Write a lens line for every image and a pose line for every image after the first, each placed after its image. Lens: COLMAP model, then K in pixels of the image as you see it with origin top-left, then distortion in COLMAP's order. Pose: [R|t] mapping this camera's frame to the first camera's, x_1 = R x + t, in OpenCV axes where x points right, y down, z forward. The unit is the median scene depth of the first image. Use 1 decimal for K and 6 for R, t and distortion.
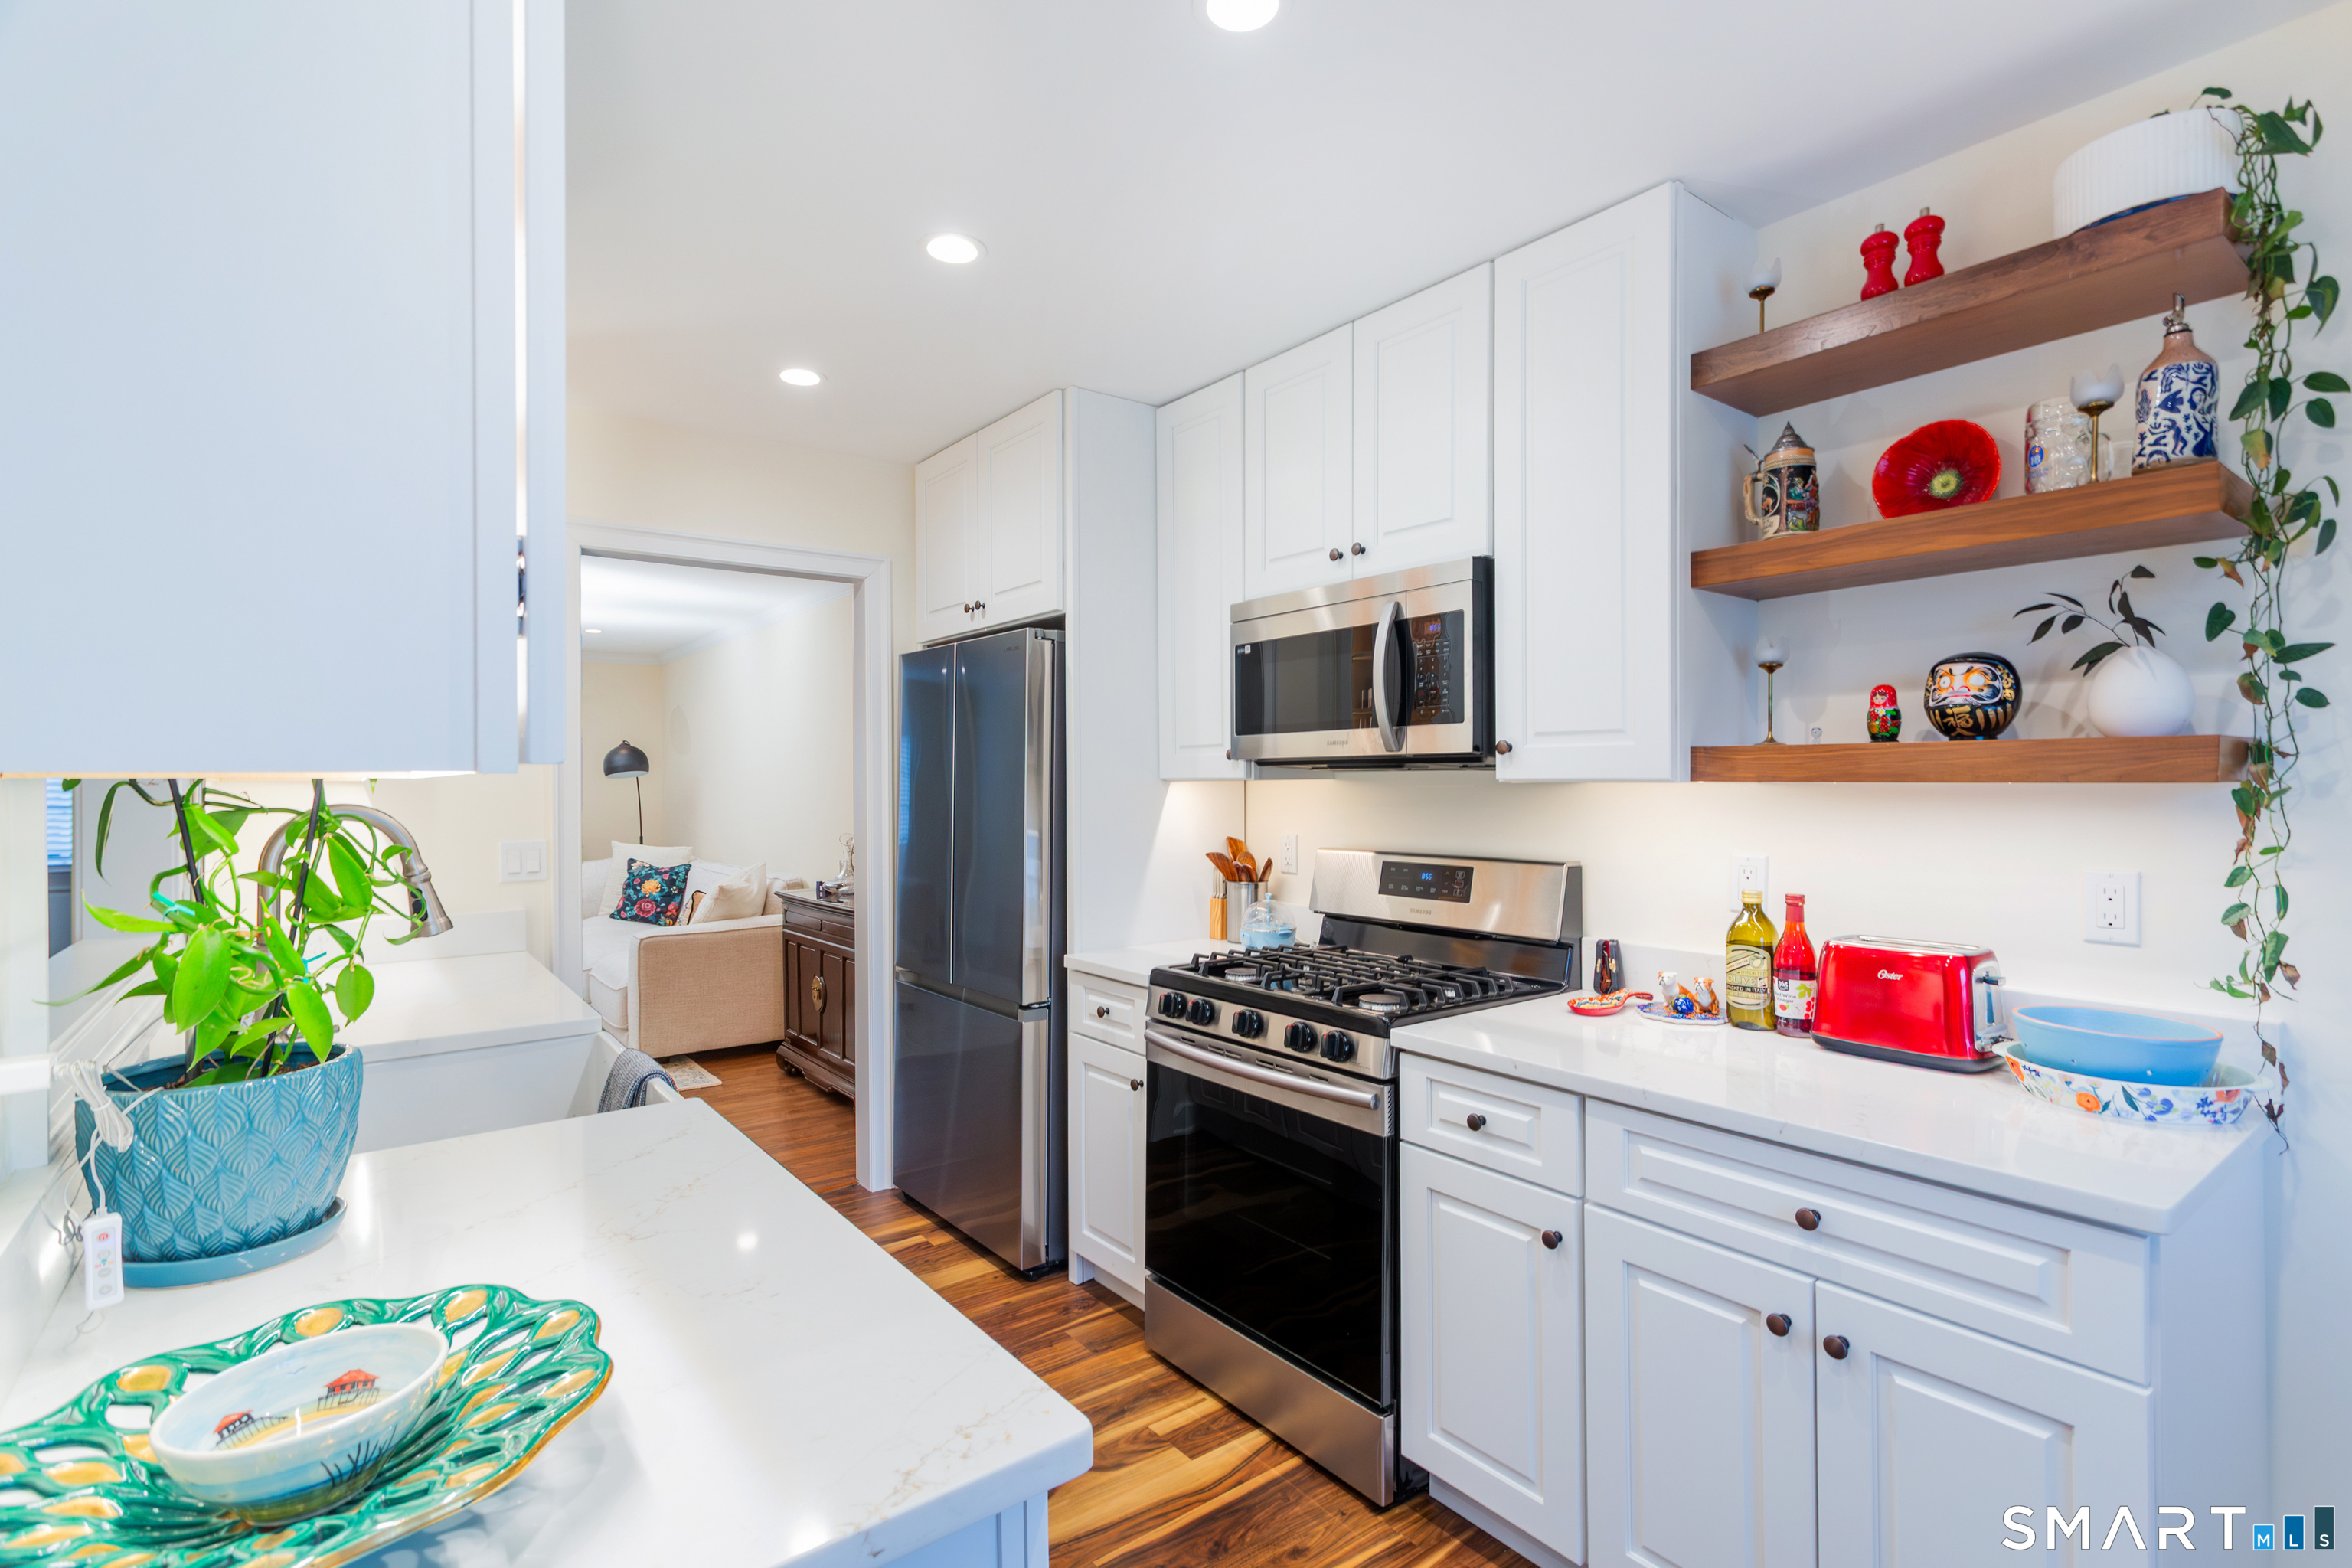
lens RADIAL K [[1121.7, 0, 1176.0], [0, 1121.7, 784.0], [0, 0, 1]] dist [0.009367, 0.000480]
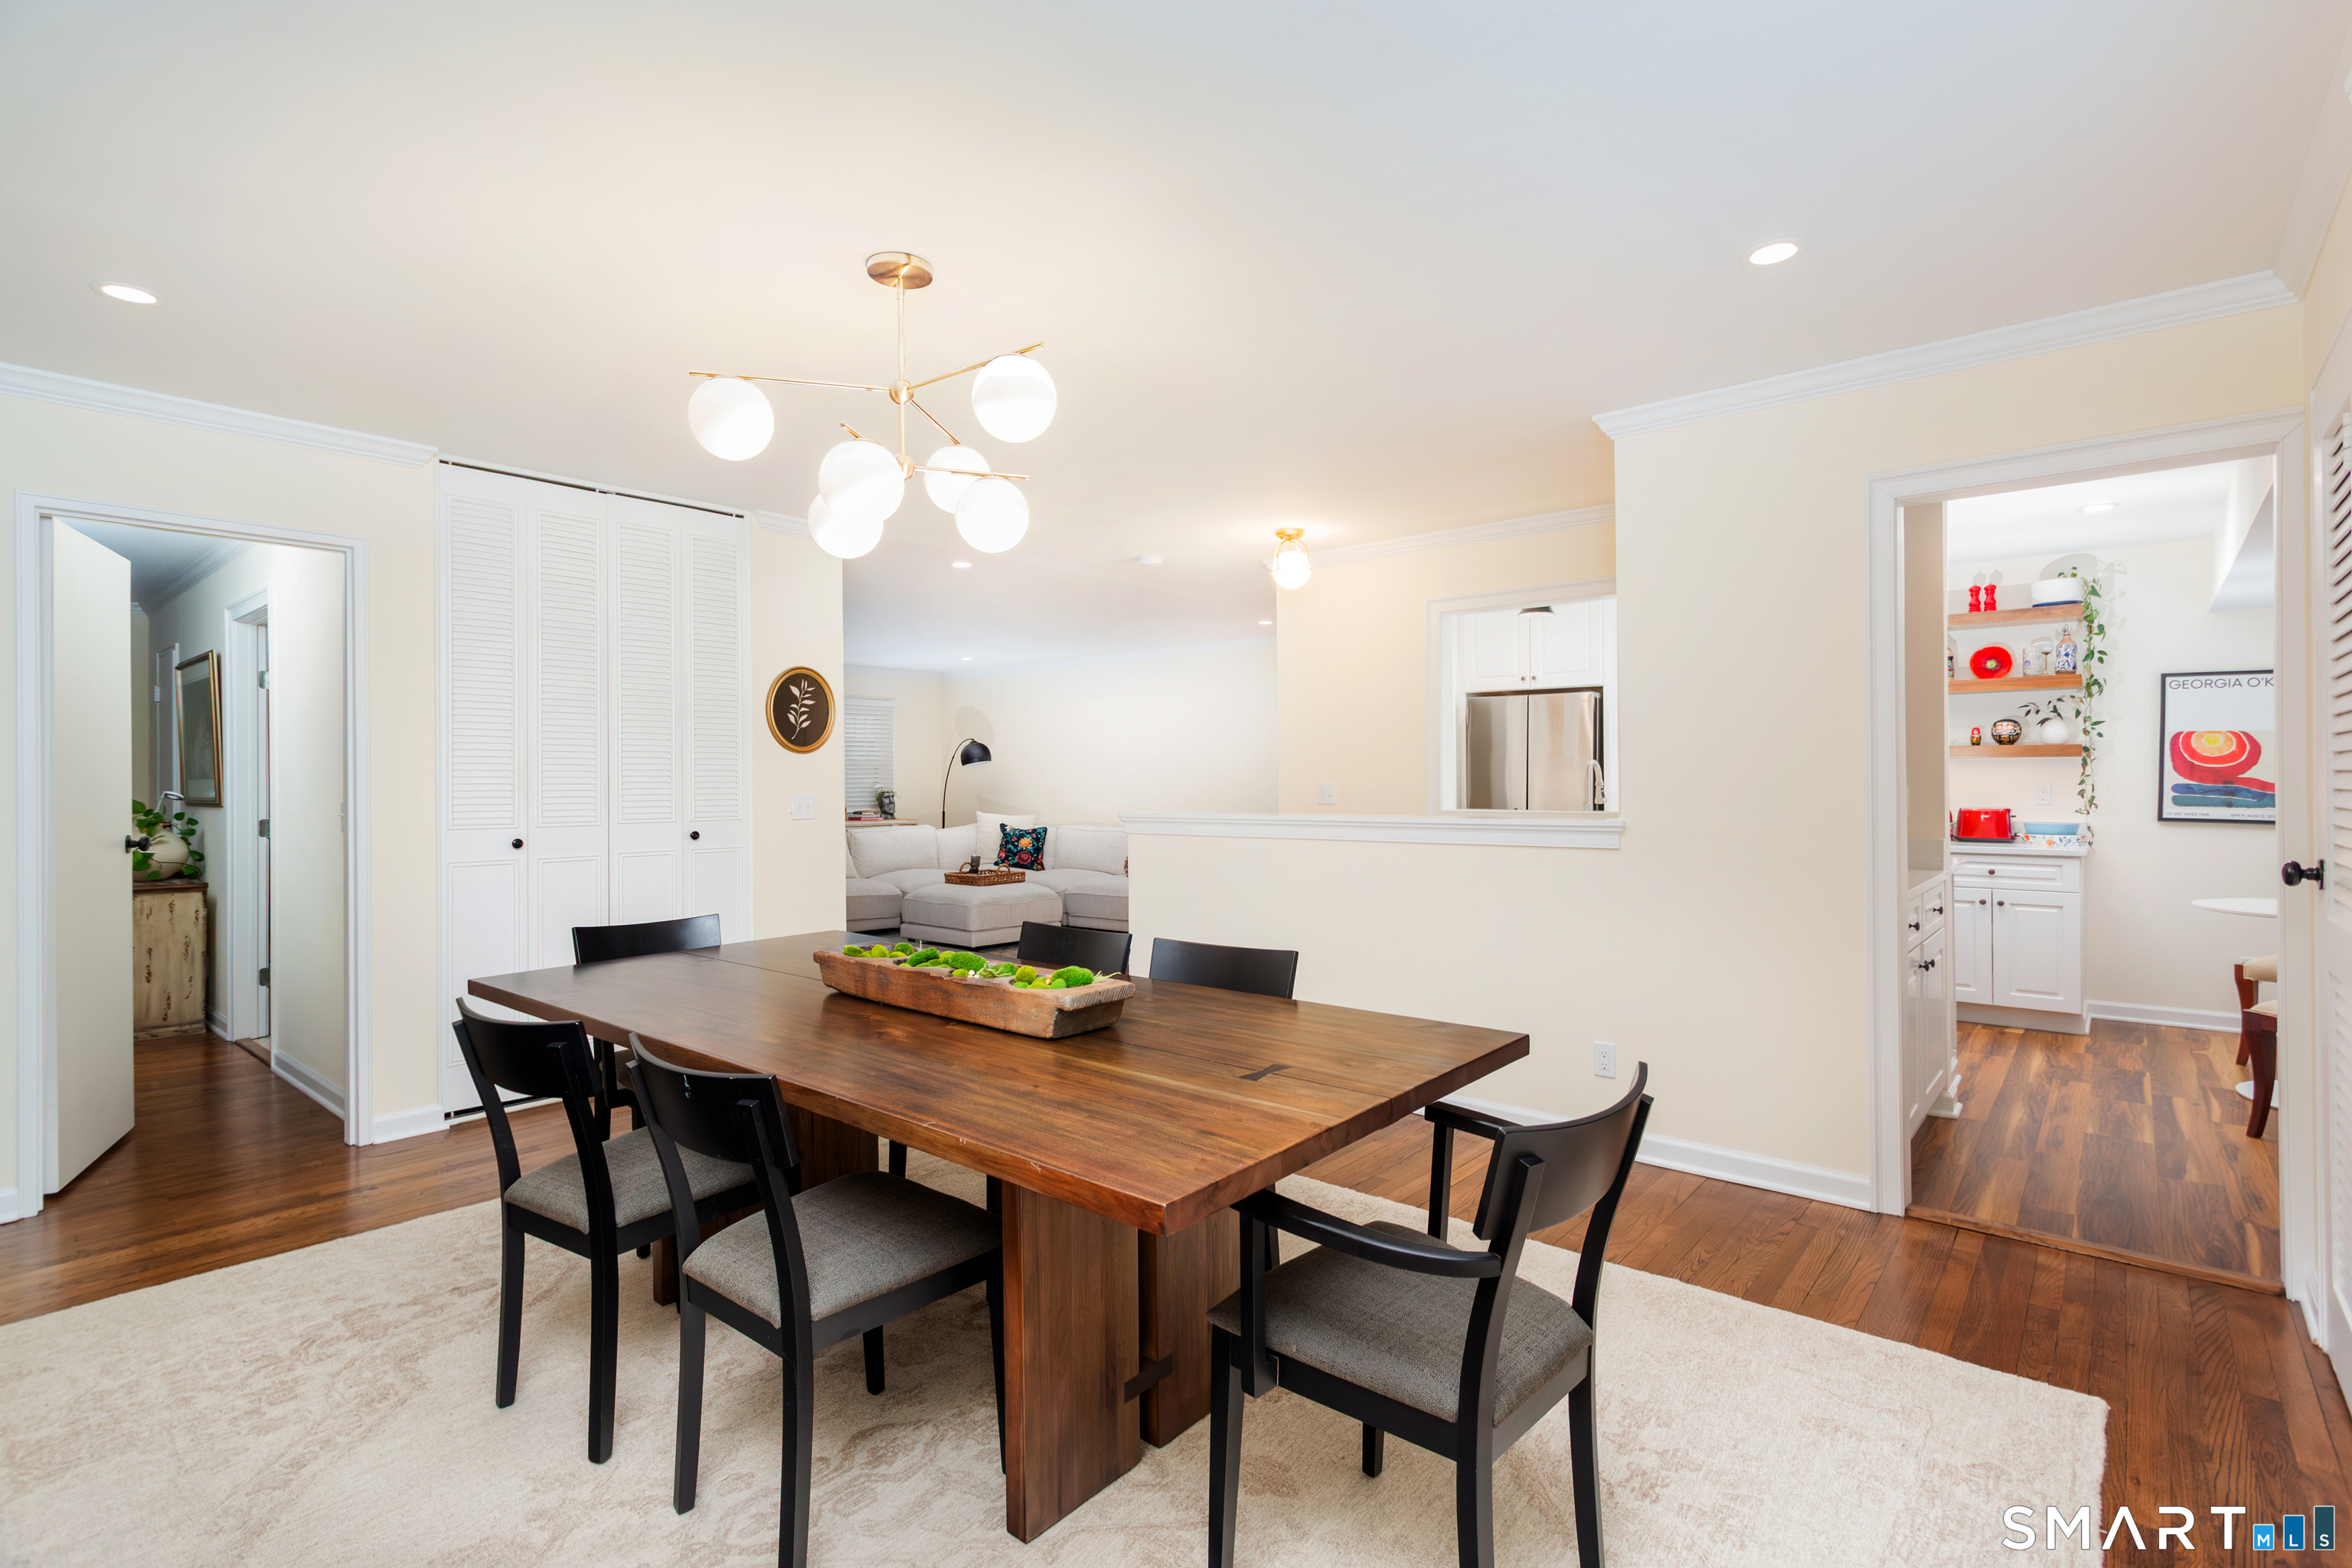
lens RADIAL K [[1121.7, 0, 1176.0], [0, 1121.7, 784.0], [0, 0, 1]] dist [0.009367, 0.000480]
pose [[0.979872, -0.005997, 0.199537, -2.621826], [0.005090, 0.999974, 0.005059, 0.052089], [-0.199562, -0.003941, 0.979877, -1.969758]]
